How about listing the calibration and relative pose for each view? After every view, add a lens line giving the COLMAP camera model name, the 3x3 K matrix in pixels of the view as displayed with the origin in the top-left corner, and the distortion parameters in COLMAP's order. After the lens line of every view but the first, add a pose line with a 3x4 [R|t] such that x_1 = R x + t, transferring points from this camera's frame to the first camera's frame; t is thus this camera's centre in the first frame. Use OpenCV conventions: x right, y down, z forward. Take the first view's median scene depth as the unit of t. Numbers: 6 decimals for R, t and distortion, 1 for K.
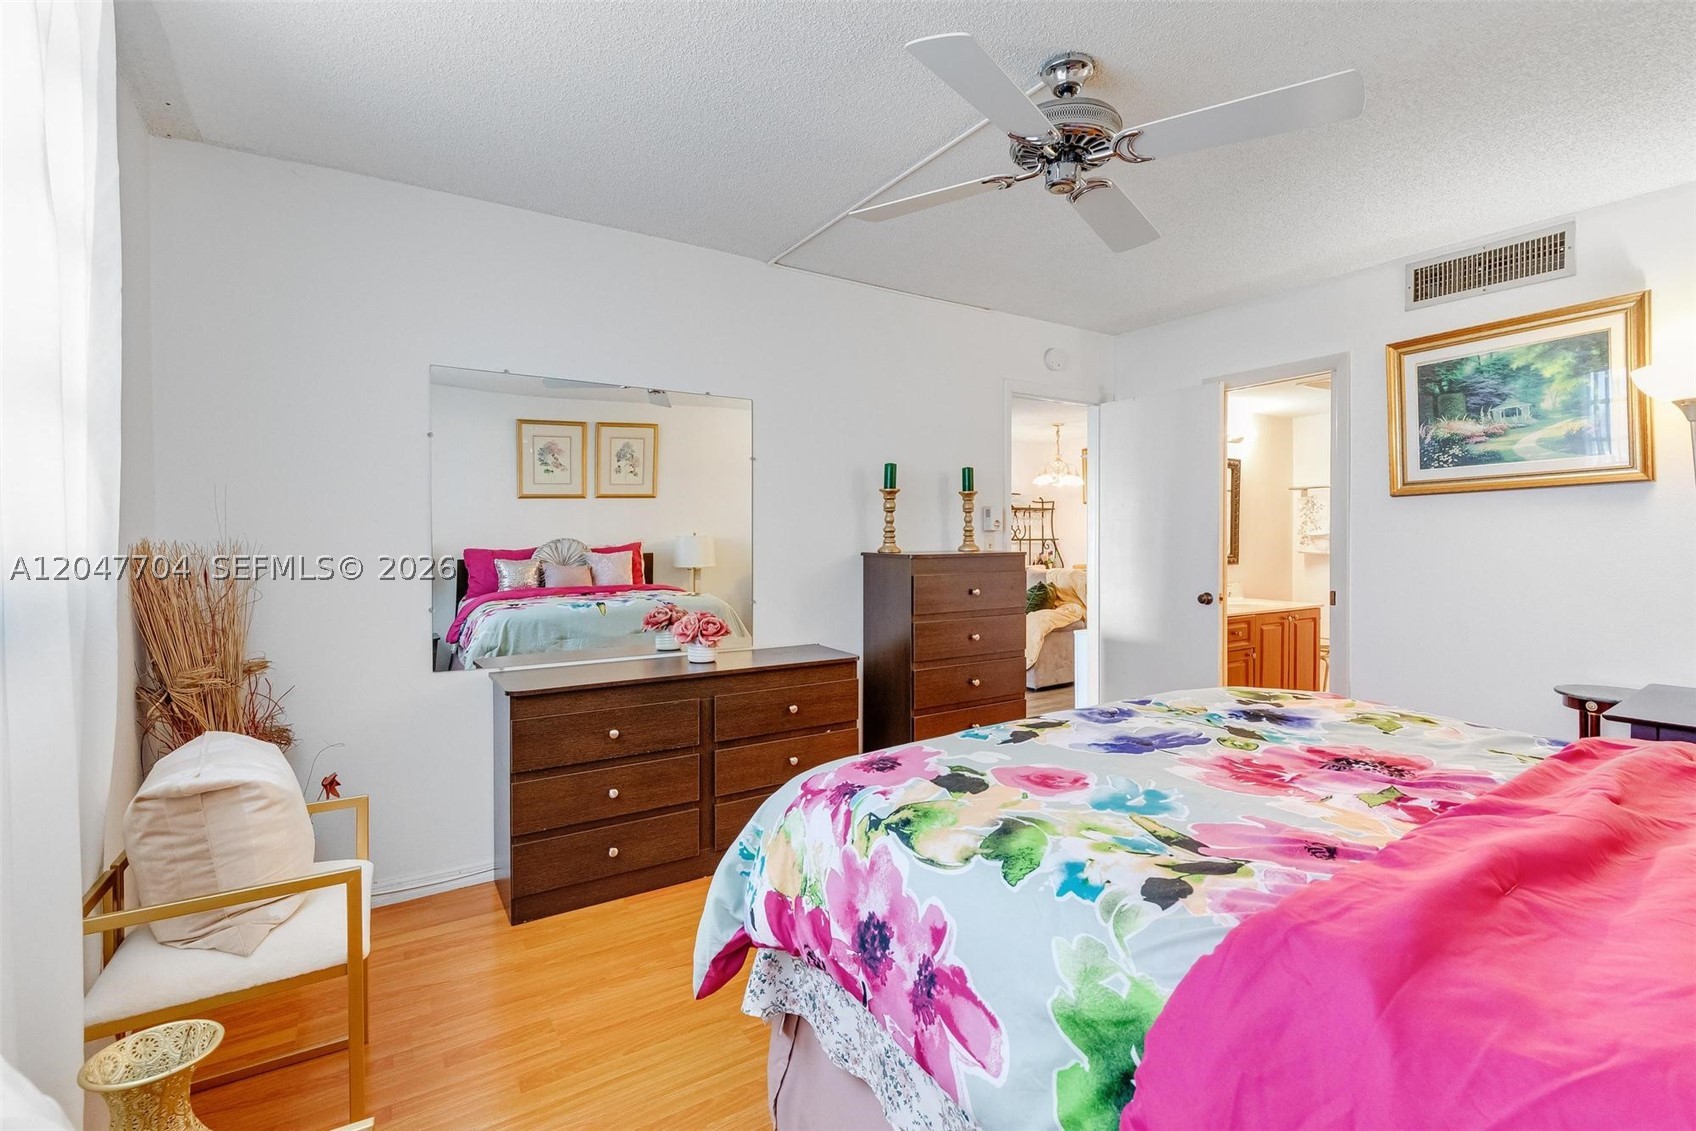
lens RADIAL K [[788.7, 0, 844.5], [0, 788.7, 528.3], [0, 0, 1]] dist [0.002942, -0.000161]
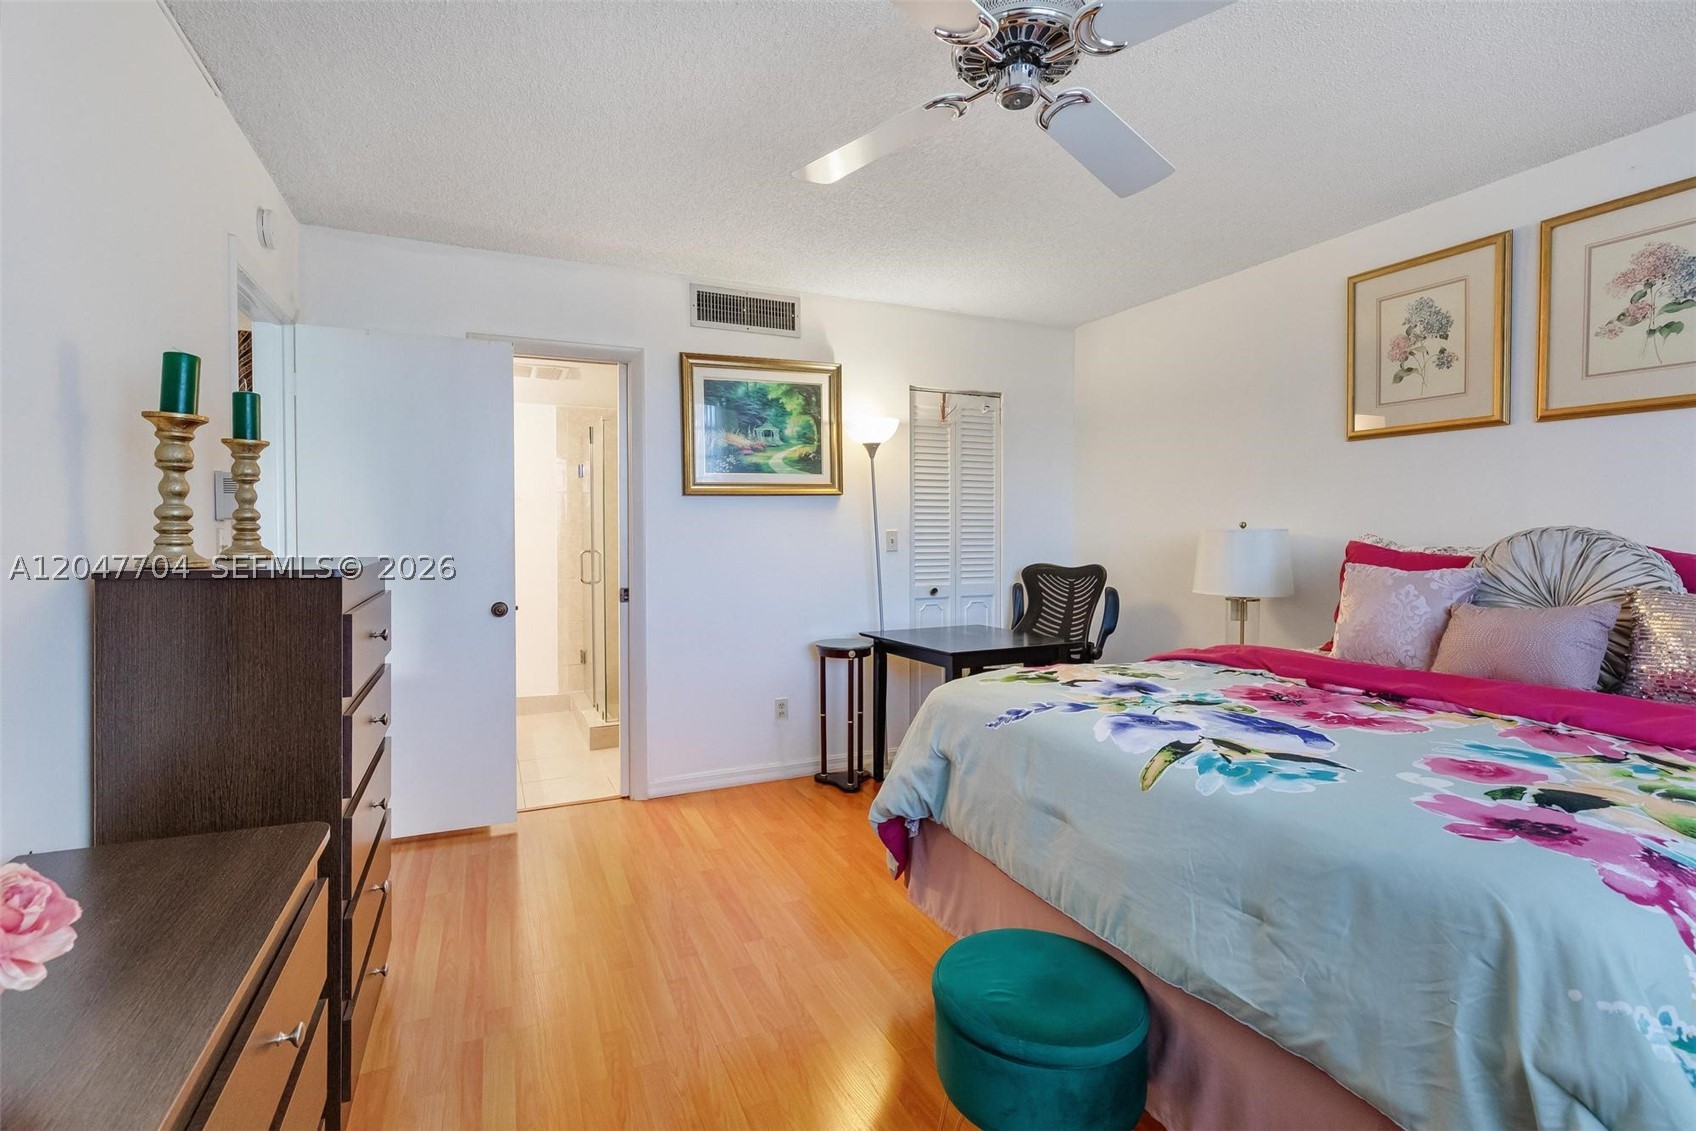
lens RADIAL K [[765.6, 0, 869.9], [0, 765.6, 538.0], [0, 0, 1]] dist [0.003754, 0.000160]
pose [[0.134618, -0.004694, 0.990886, -0.327391], [-0.012971, 0.999895, 0.006499, 0.008360], [-0.990813, -0.013727, 0.134543, 0.654599]]
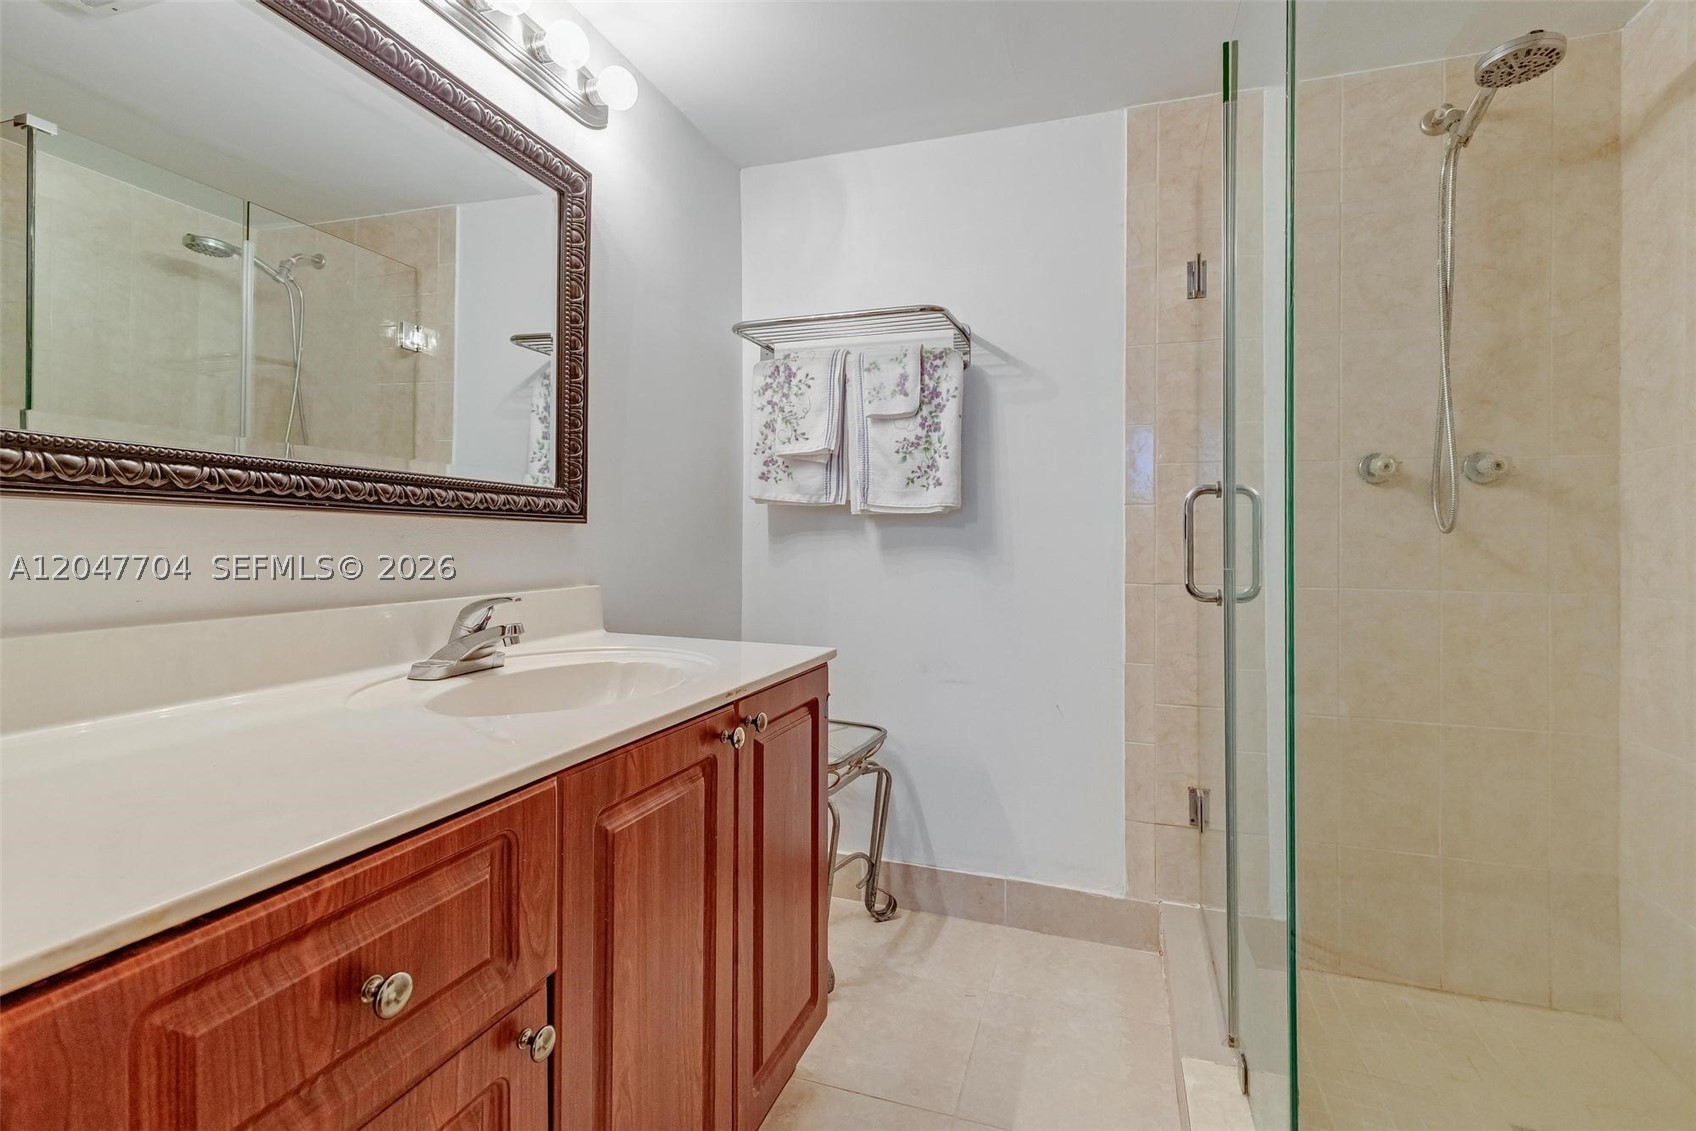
lens RADIAL K [[803.1, 0, 810.8], [0, 803.1, 556.8], [0, 0, 1]] dist [0.025356, -0.000075]
pose [[0.814503, 0.001689, 0.580157, 0.653241], [-0.011837, 0.999836, 0.013706, 0.088594], [-0.580038, -0.018031, 0.814390, 1.171457]]
